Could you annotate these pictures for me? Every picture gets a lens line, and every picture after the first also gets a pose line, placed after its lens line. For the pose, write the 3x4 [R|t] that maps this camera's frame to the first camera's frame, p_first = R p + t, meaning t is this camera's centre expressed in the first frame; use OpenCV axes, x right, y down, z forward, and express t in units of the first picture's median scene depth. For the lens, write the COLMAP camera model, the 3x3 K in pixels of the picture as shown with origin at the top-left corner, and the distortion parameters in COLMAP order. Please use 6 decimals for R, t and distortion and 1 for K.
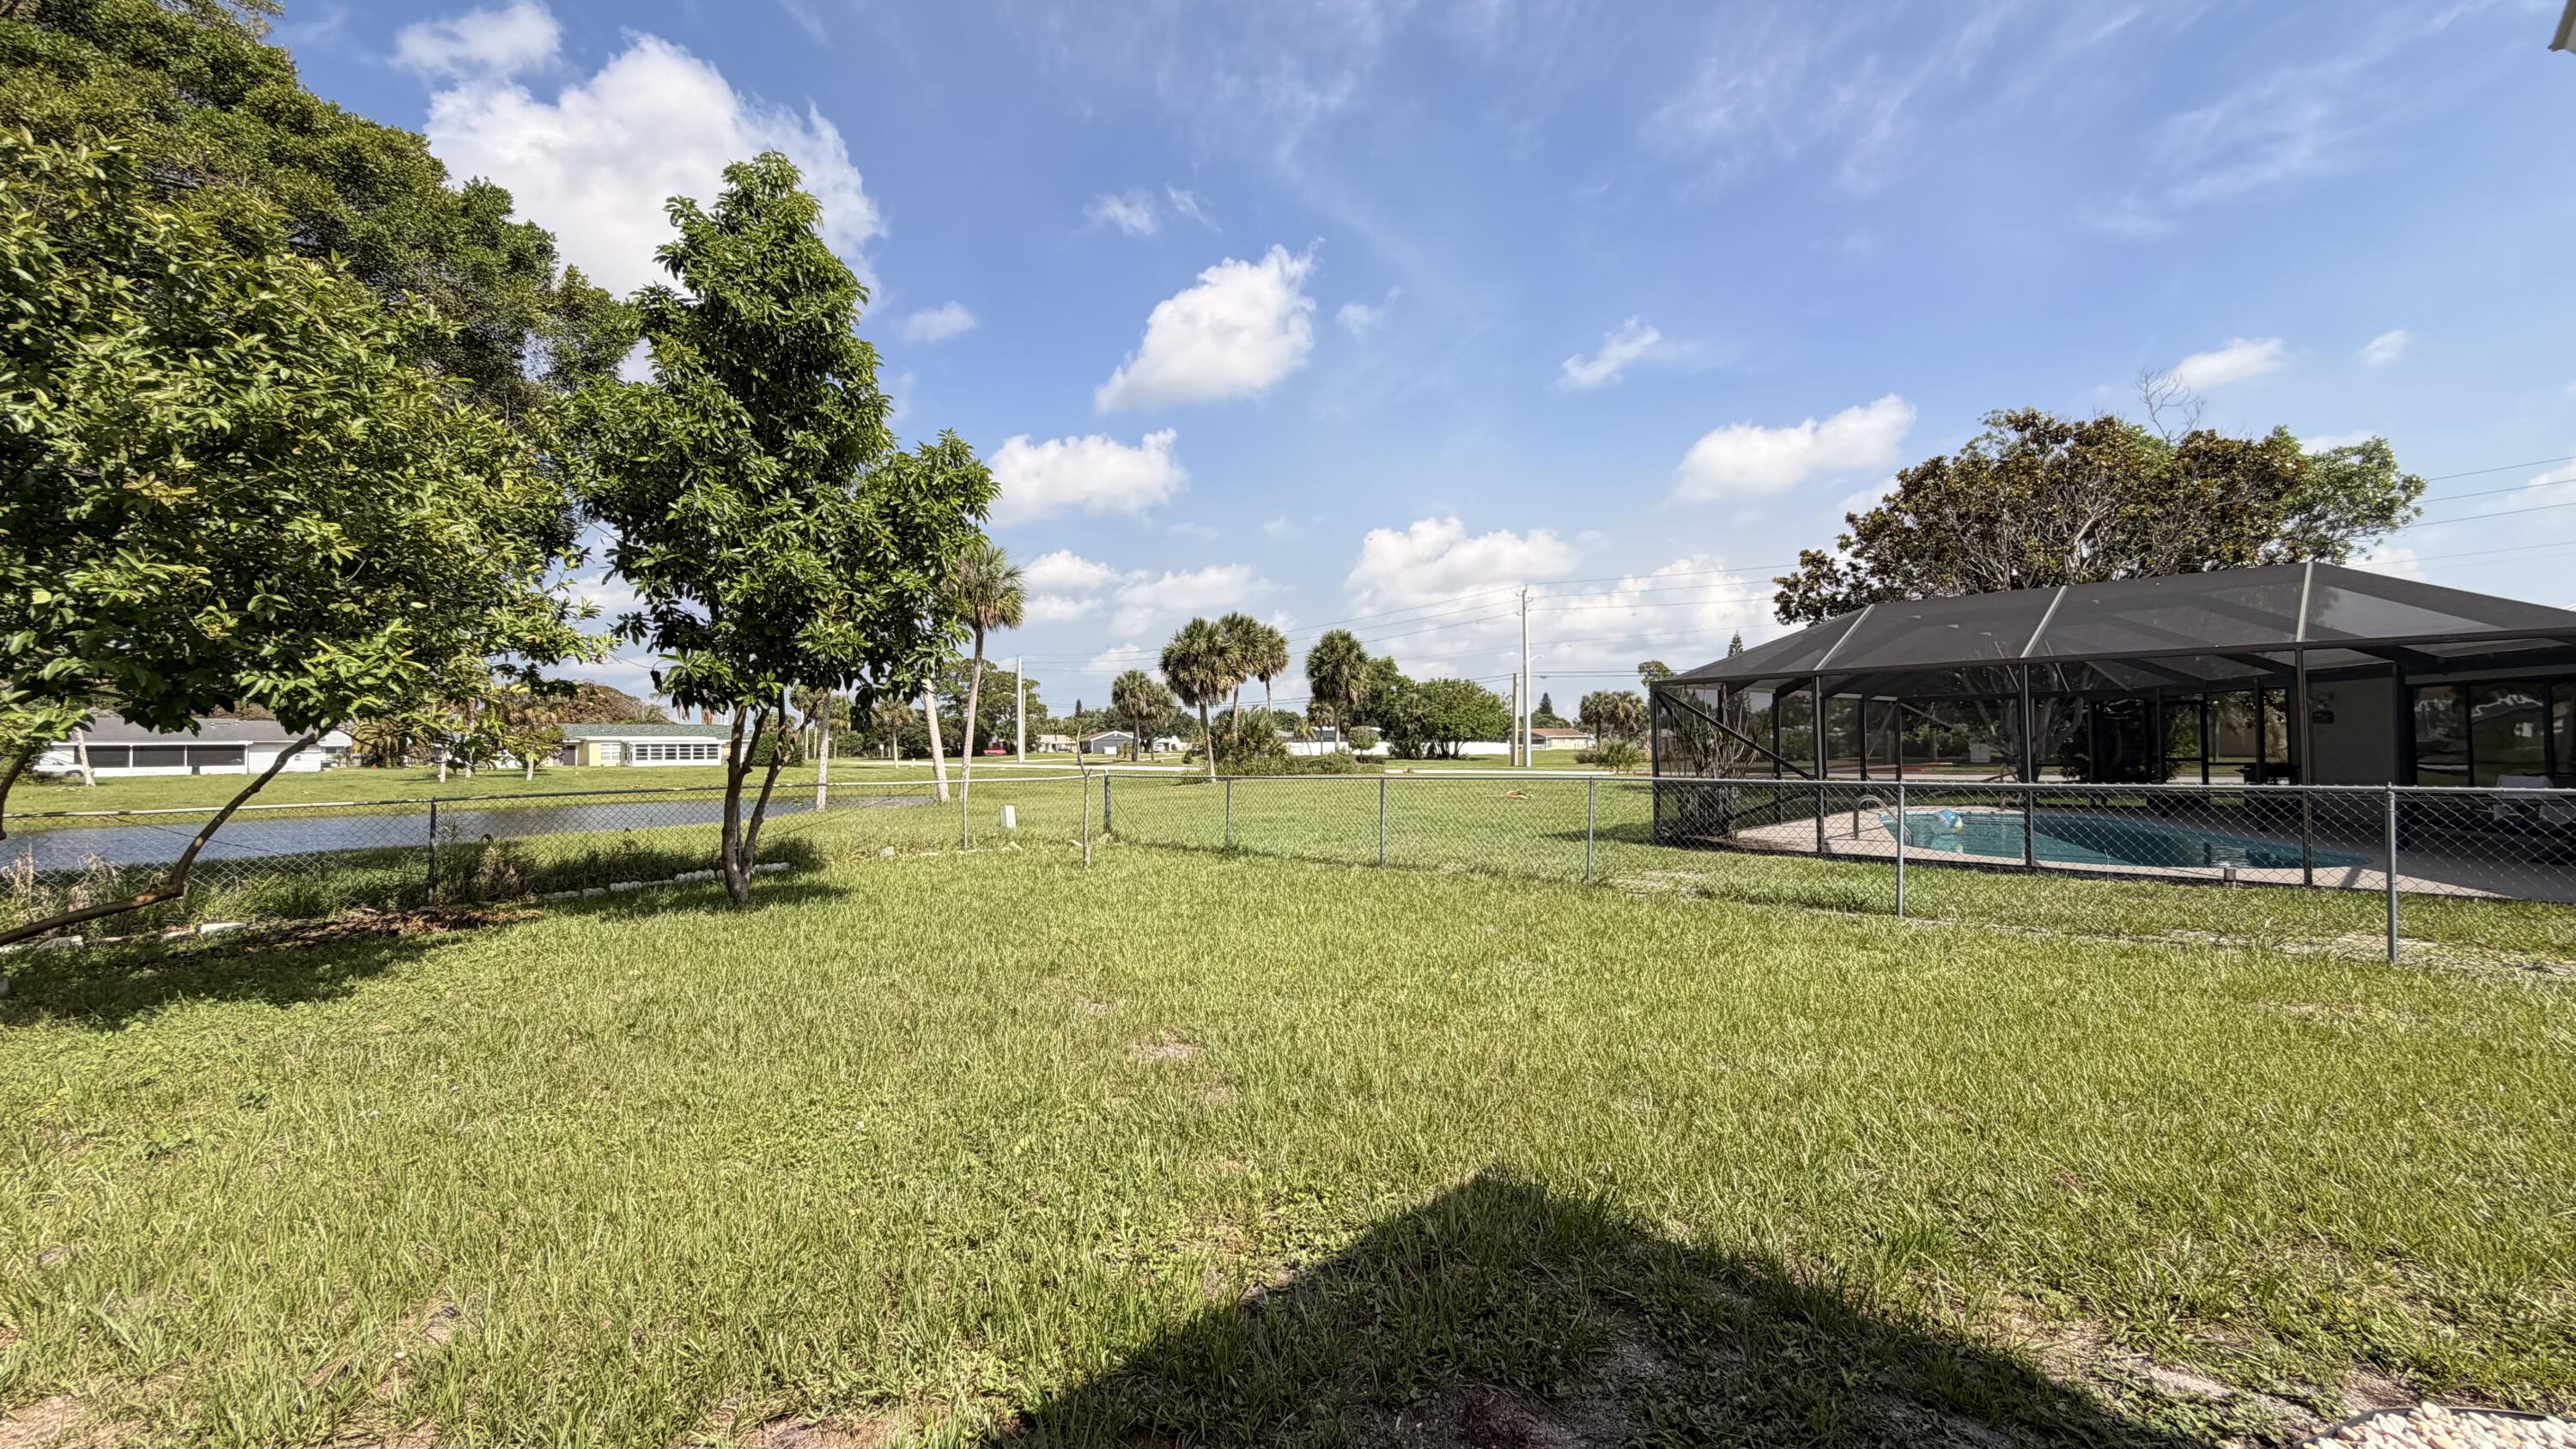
lens RADIAL K [[1027.1, 0, 1284.4], [0, 1027.1, 717.9], [0, 0, 1]] dist [-0.001153, 0.000331]
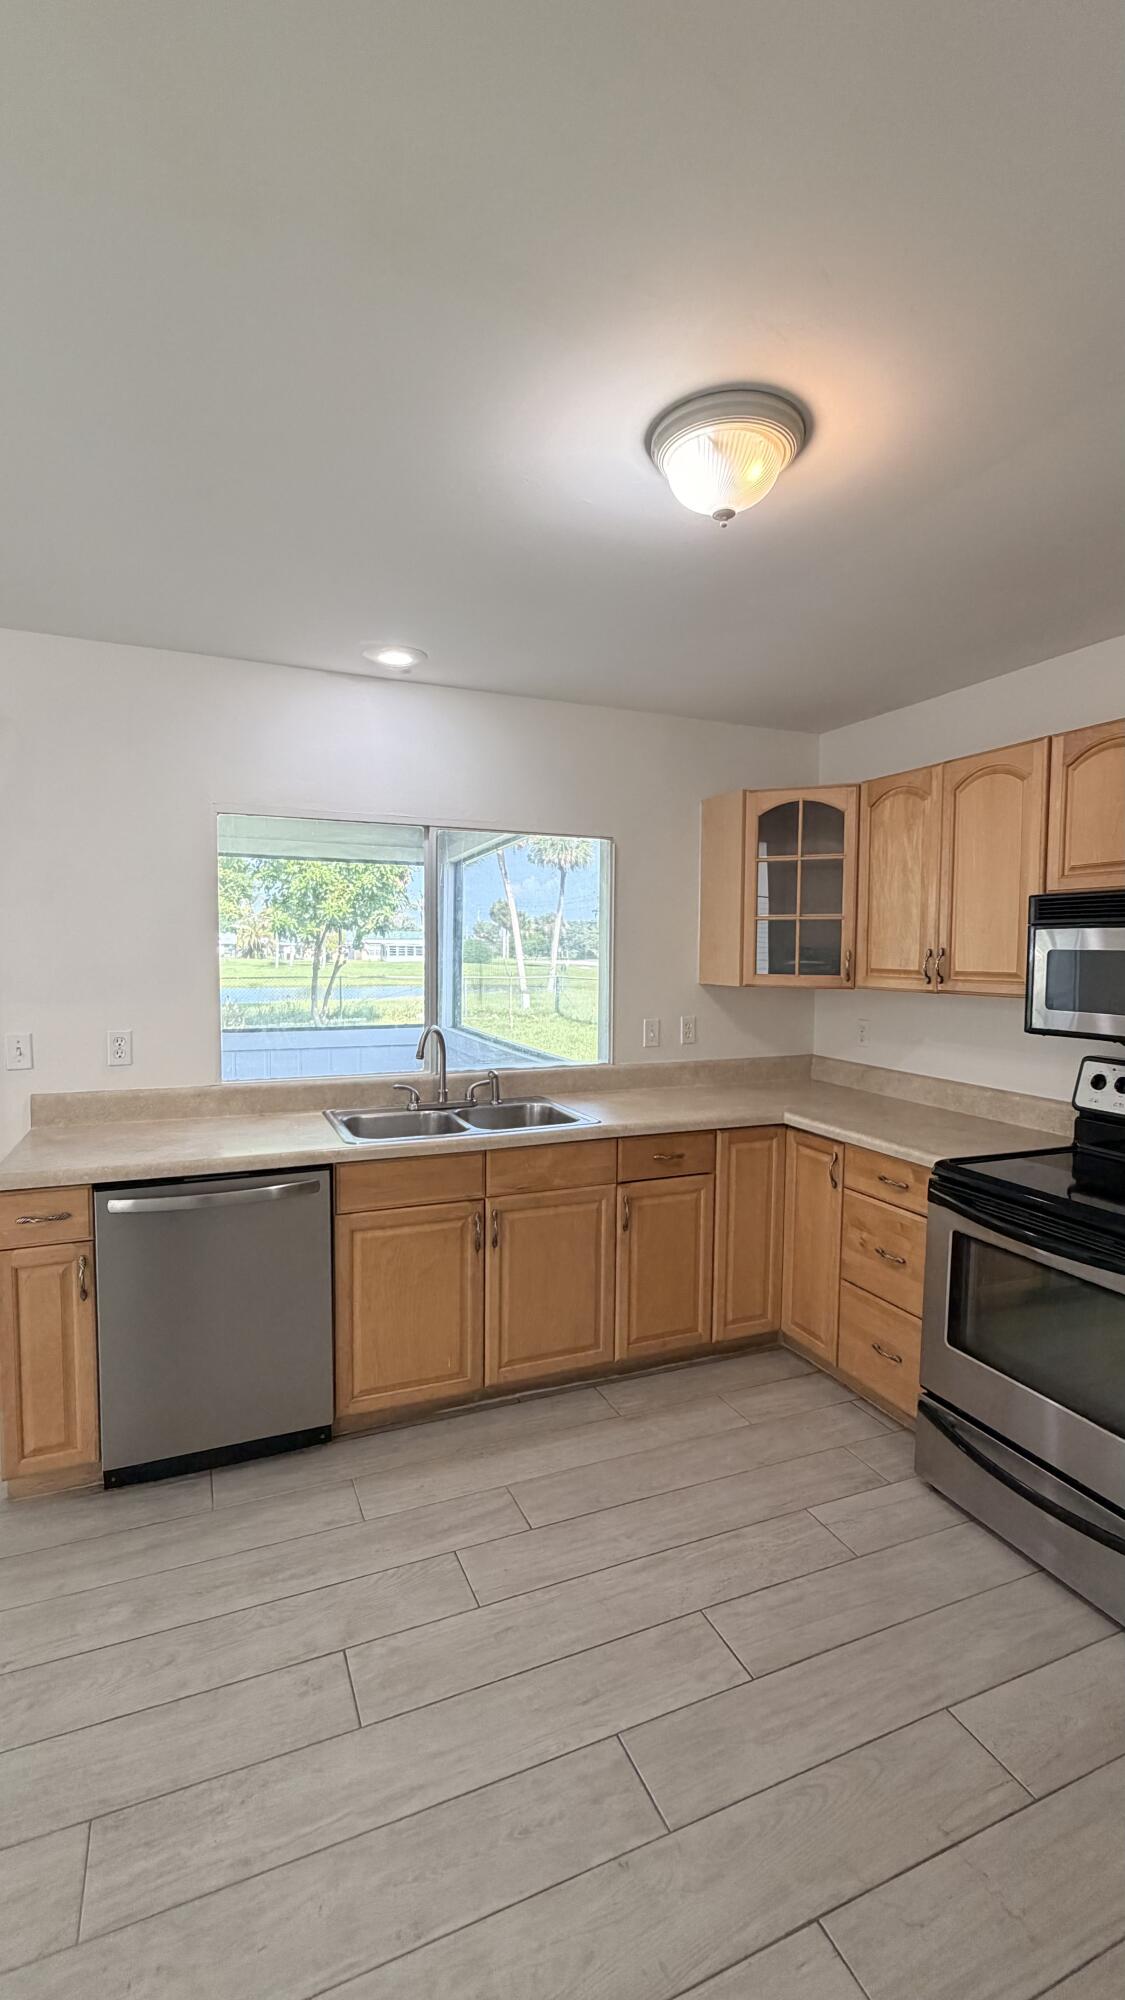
lens RADIAL K [[866.9, 0, 567.2], [0, 866.9, 1000.9], [0, 0, 1]] dist [-0.002866, 0.001463]
pose [[0.926702, 0.040655, -0.373591, 0.349662], [-0.008928, 0.996232, 0.086266, -0.023179], [0.375691, -0.076607, 0.923573, -0.249868]]
